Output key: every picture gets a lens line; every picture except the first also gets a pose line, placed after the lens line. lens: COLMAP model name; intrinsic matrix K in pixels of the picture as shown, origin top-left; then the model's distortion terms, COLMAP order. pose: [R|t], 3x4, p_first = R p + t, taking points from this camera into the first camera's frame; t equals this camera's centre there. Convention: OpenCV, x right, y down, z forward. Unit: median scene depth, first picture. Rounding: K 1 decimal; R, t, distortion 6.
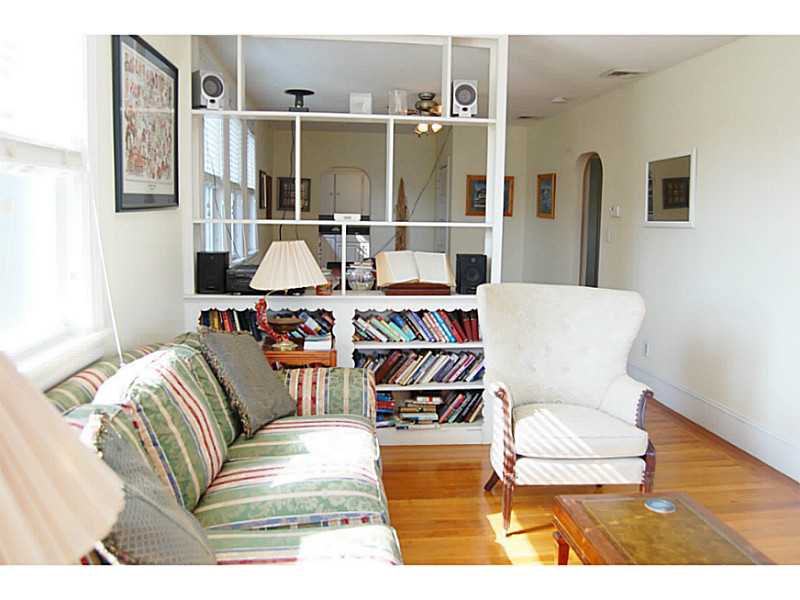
lens RADIAL K [[676.3, 0, 396.0], [0, 676.3, 300.8], [0, 0, 1]] dist [-0.076525, 0.019093]
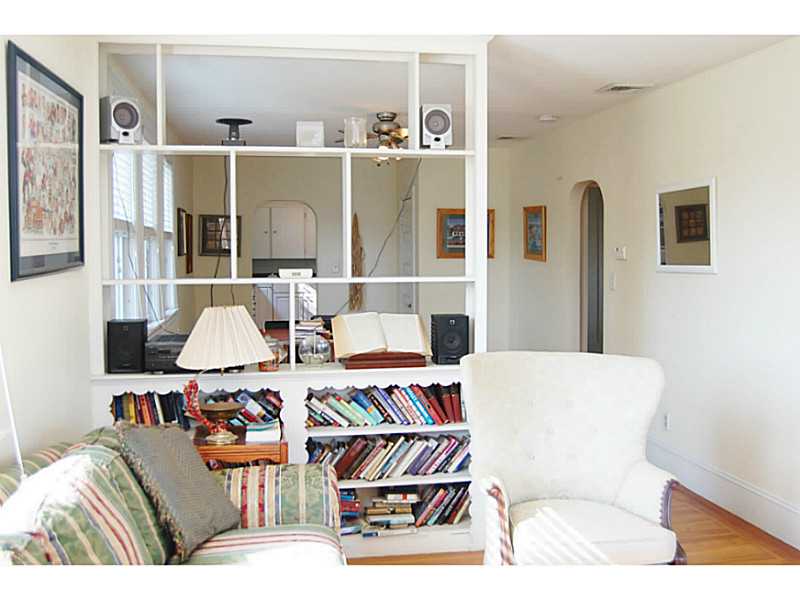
lens RADIAL K [[856.7, 0, 399.6], [0, 856.7, 298.0], [0, 0, 1]] dist [-0.053299, 0.000000]
pose [[0.997756, -0.023205, 0.062810, -0.013761], [0.027610, 0.997151, -0.070203, -0.019803], [-0.061002, 0.071779, 0.995553, -0.024968]]
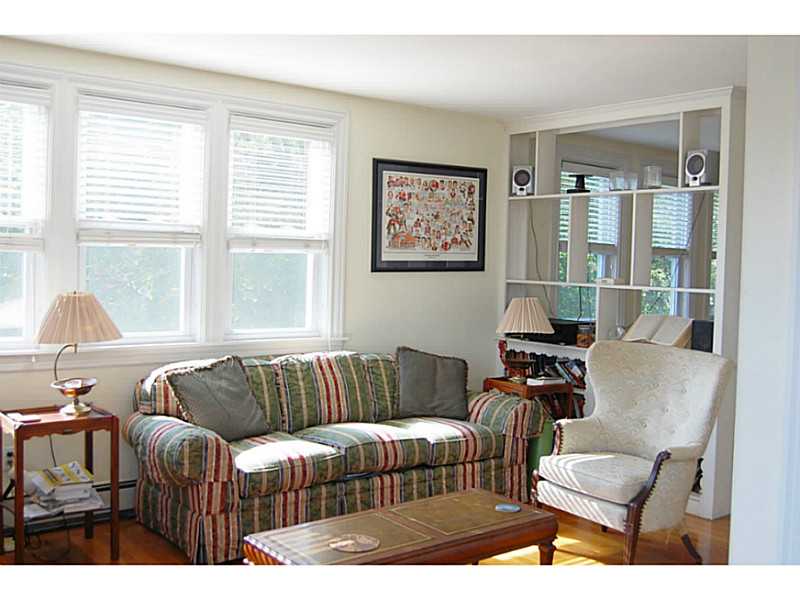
lens RADIAL K [[856.7, 0, 399.3], [0, 856.7, 297.7], [0, 0, 1]] dist [-0.053299, 0.000000]
pose [[0.520352, 0.036241, -0.853182, 0.996202], [-0.126059, 0.991413, -0.034771, -0.001969], [0.844596, 0.125645, 0.520453, -0.037409]]
